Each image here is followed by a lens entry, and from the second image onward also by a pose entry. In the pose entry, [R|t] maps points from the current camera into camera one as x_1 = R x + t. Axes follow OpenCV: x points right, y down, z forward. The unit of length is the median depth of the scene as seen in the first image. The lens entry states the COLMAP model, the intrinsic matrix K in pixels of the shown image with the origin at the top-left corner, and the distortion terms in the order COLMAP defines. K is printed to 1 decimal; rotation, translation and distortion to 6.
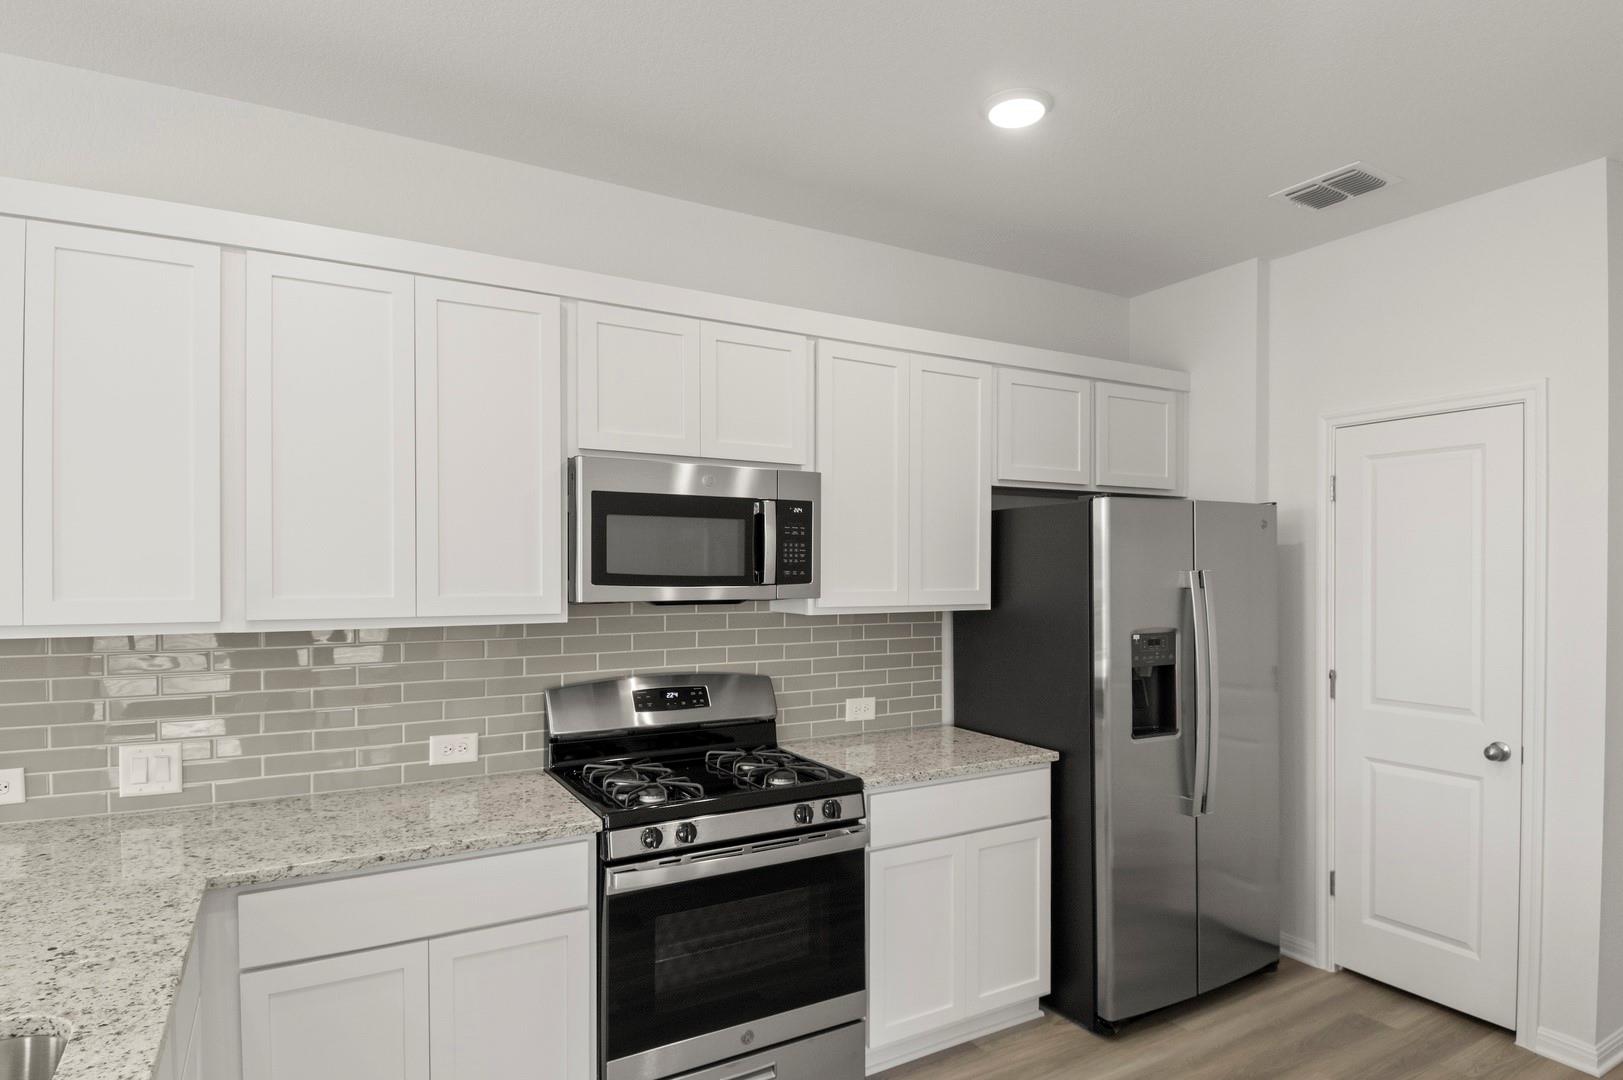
lens RADIAL K [[892.0, 0, 837.3], [0, 892.0, 580.3], [0, 0, 1]] dist [0.032020, -0.044657]
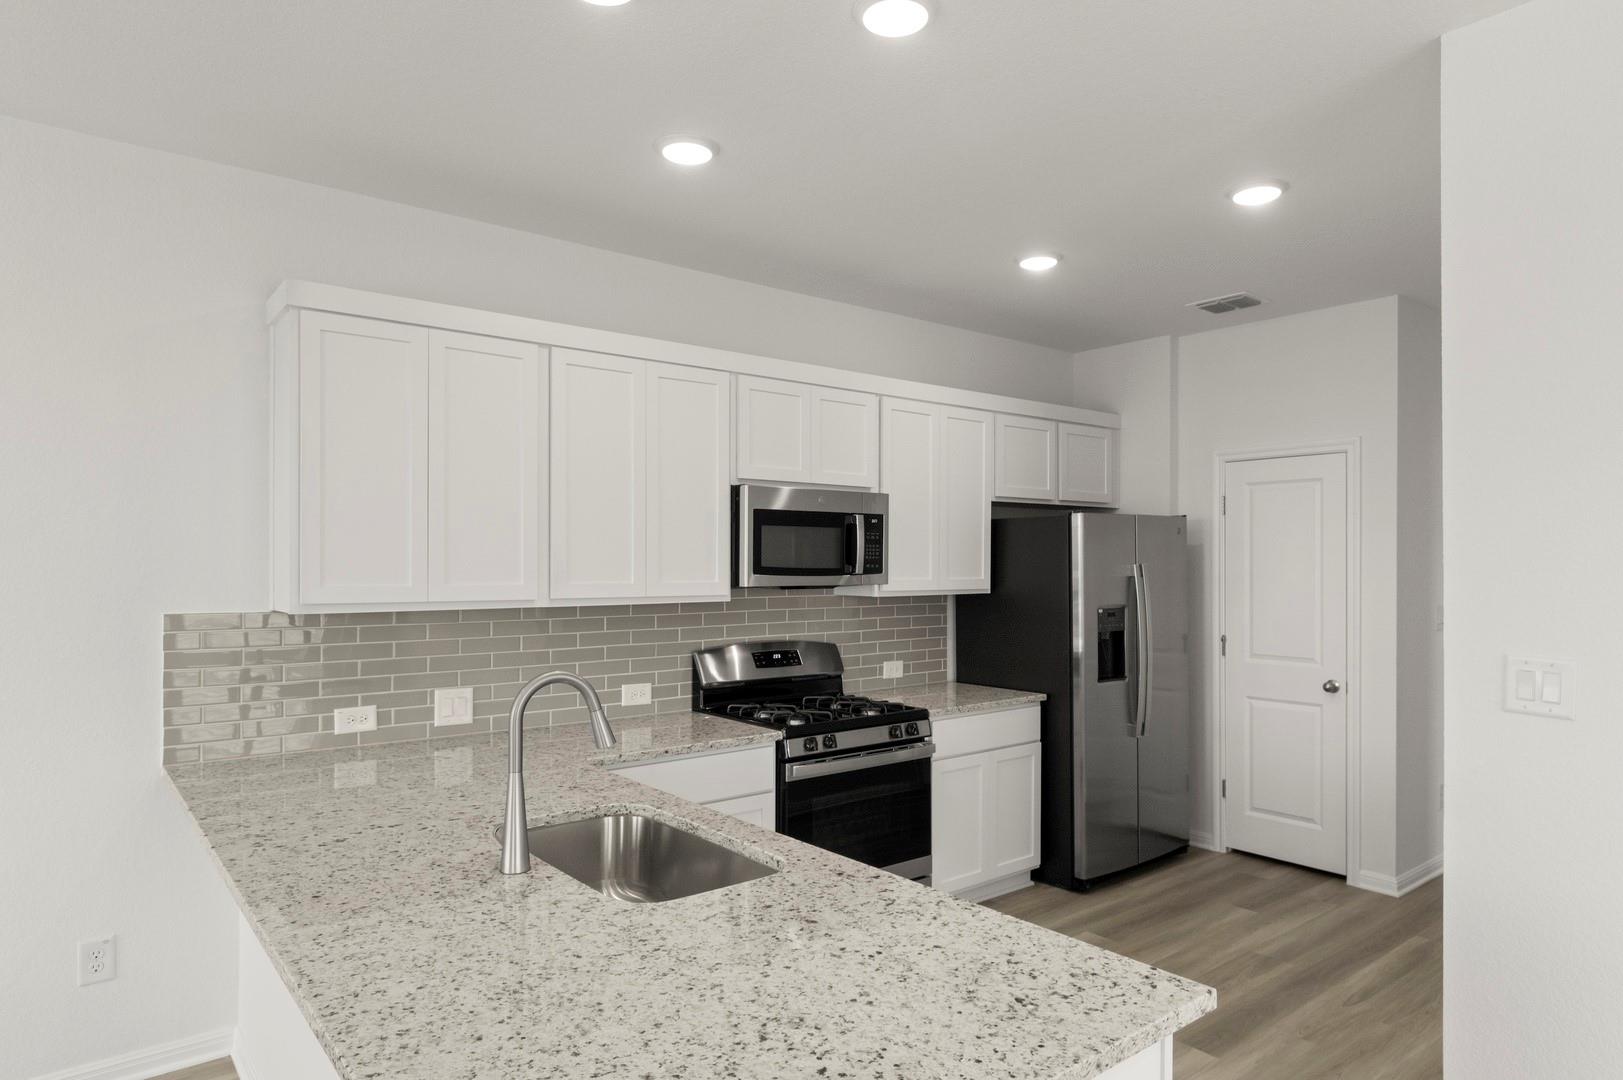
lens RADIAL K [[963.2, 0, 834.0], [0, 963.2, 568.5], [0, 0, 1]] dist [-0.006783, -0.001538]
pose [[0.988980, -0.000780, 0.148050, -0.313492], [0.001469, 0.999989, -0.004548, 0.002276], [-0.148045, 0.004716, 0.988969, -0.454696]]
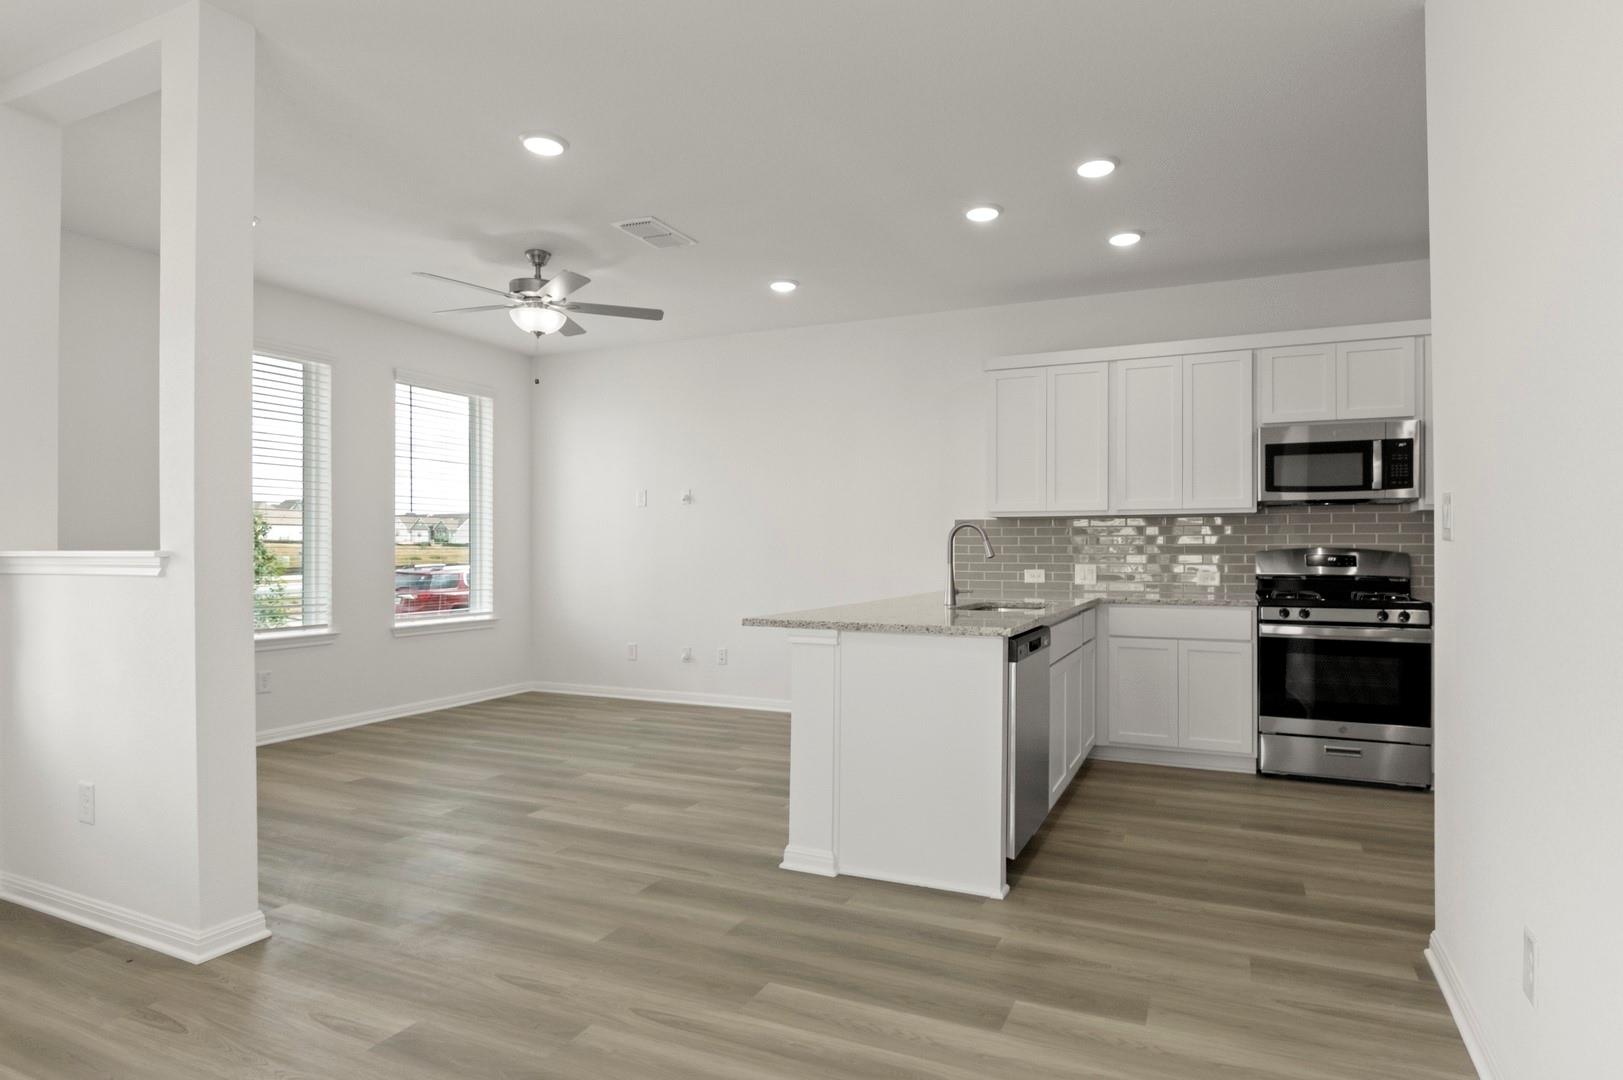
lens RADIAL K [[888.5, 0, 850.6], [0, 888.5, 550.6], [0, 0, 1]] dist [-0.005271, -0.000529]
pose [[0.582518, -0.000776, -0.812818, 0.663882], [-0.007845, 0.999948, -0.006577, 0.130528], [0.812780, 0.010208, 0.582481, -0.750779]]
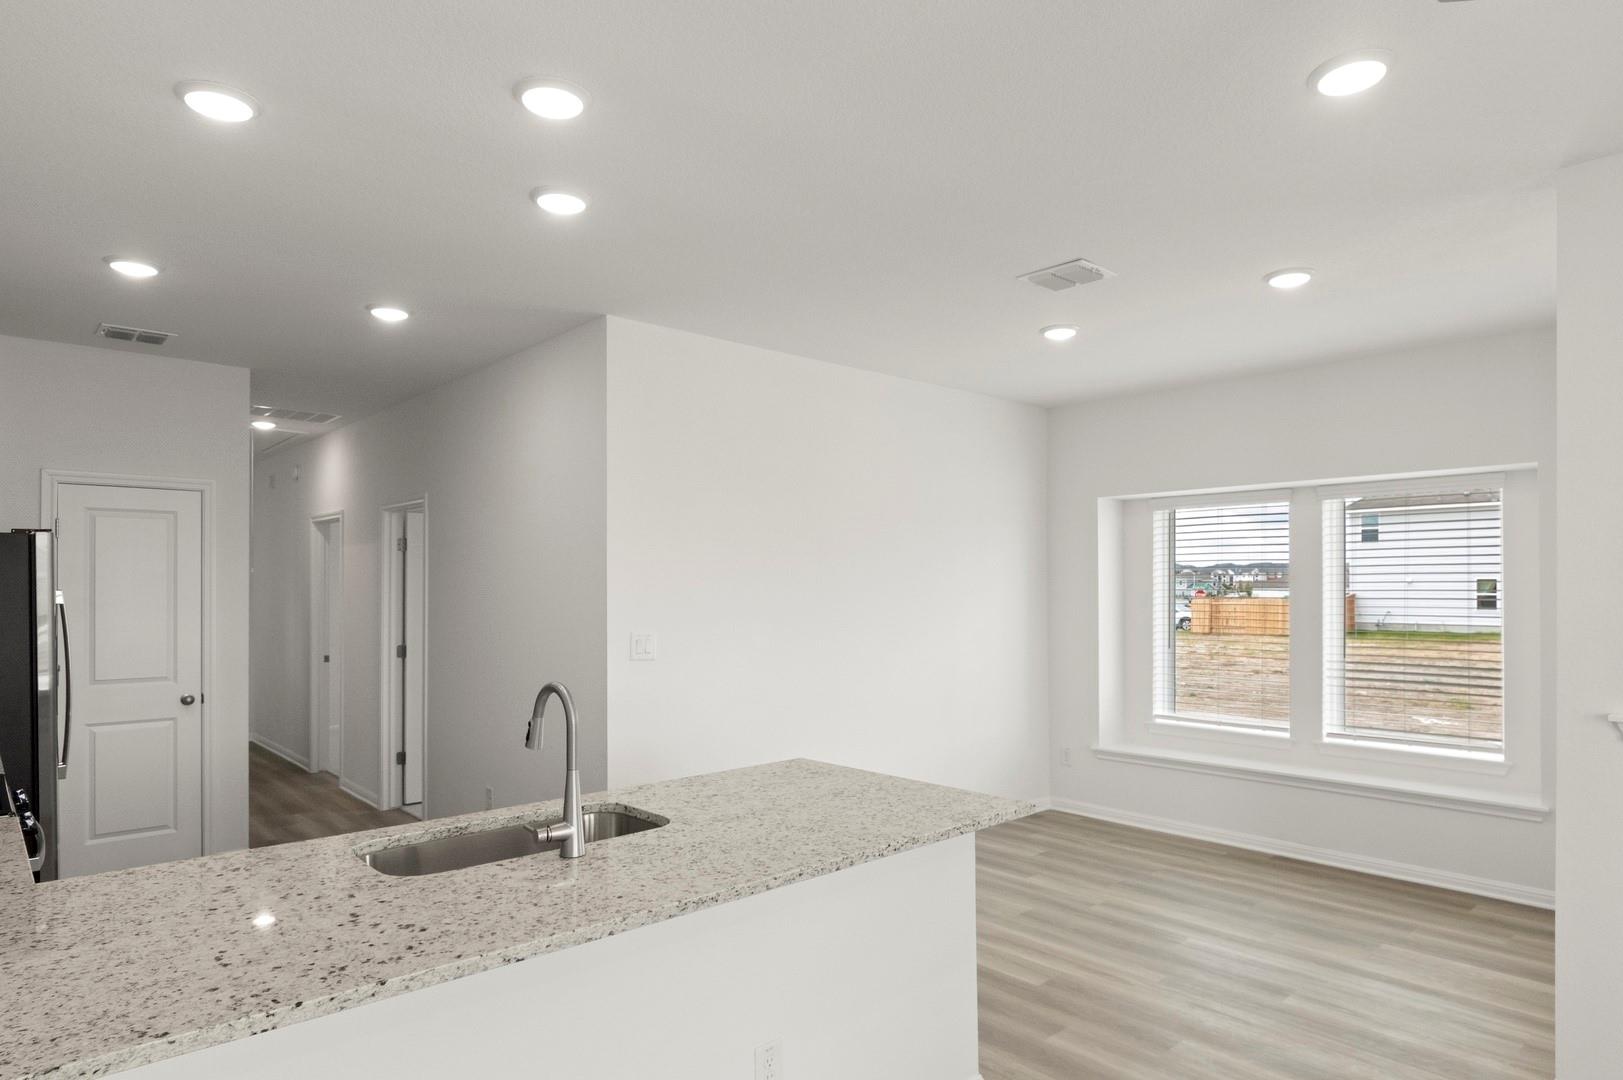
lens RADIAL K [[949.7, 0, 835.8], [0, 949.7, 582.7], [0, 0, 1]] dist [-0.007249, -0.004313]
pose [[-0.204866, 0.004999, 0.978777, -1.221082], [0.010794, 0.999938, -0.002848, -0.006319], [-0.978731, 0.009982, -0.204907, 0.183536]]
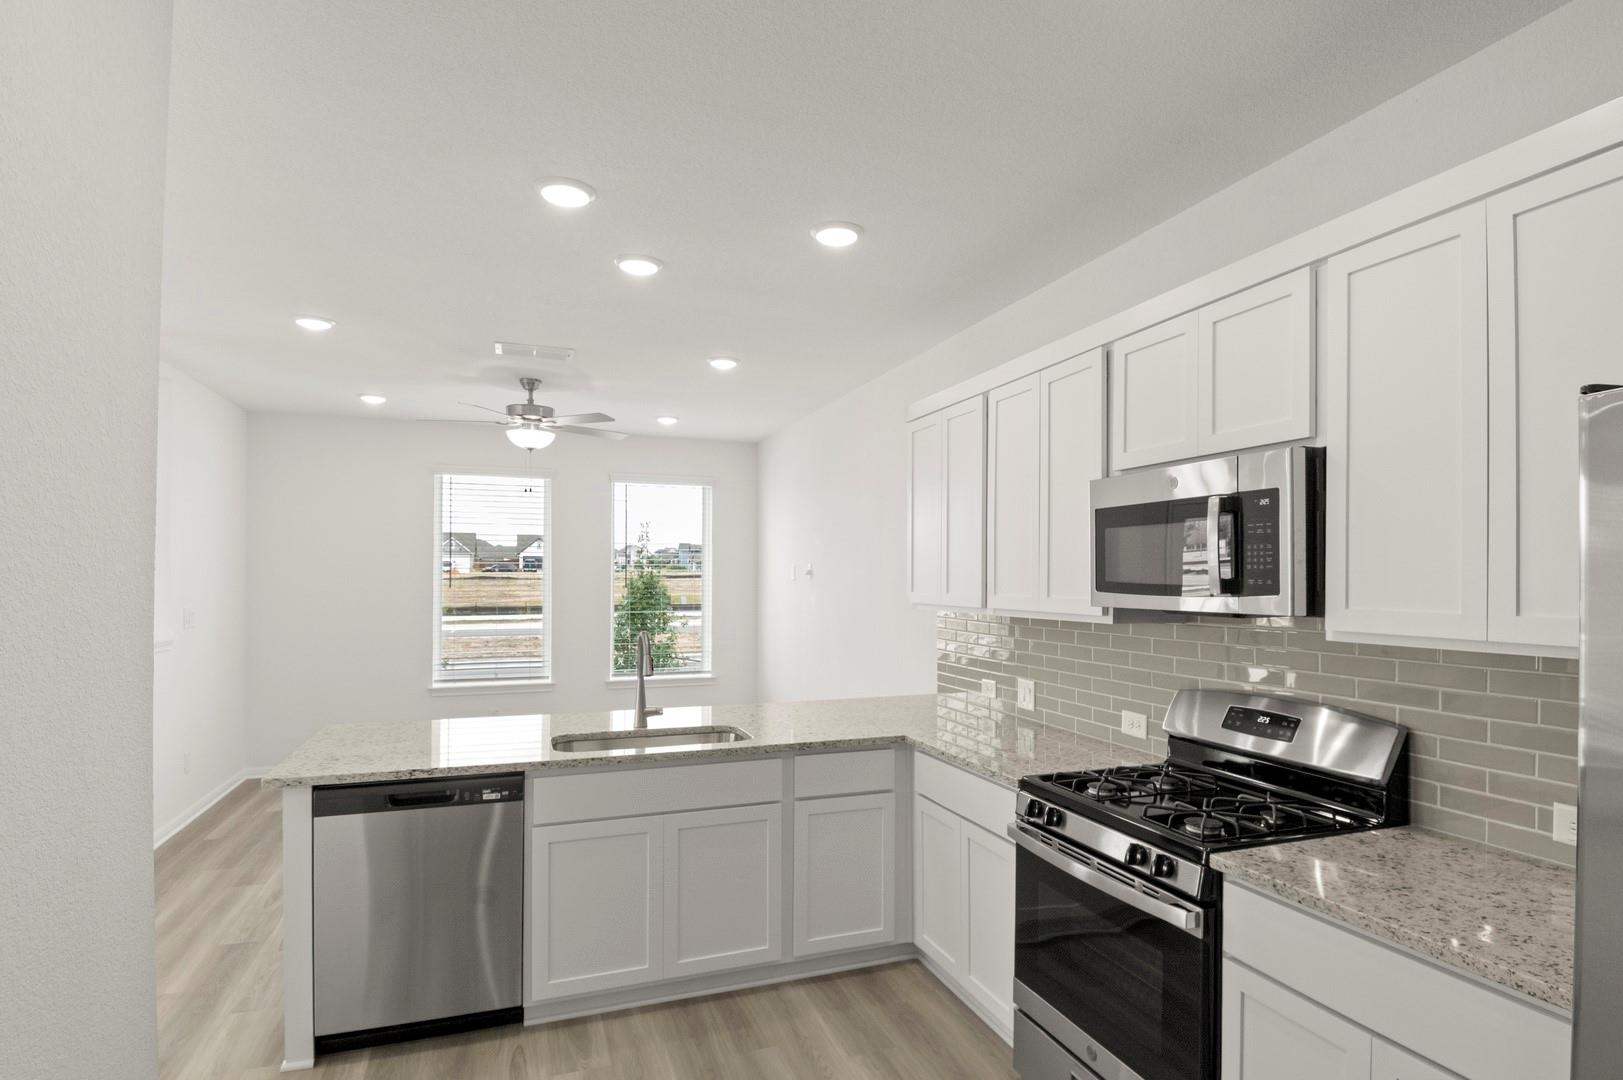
lens RADIAL K [[868.1, 0, 841.8], [0, 868.1, 572.9], [0, 0, 1]] dist [0.023604, -0.037144]
pose [[-0.176929, -0.010306, -0.984170, 0.742481], [-0.019410, 0.999787, -0.006981, -0.003348], [0.984032, 0.017867, -0.177091, 0.735591]]
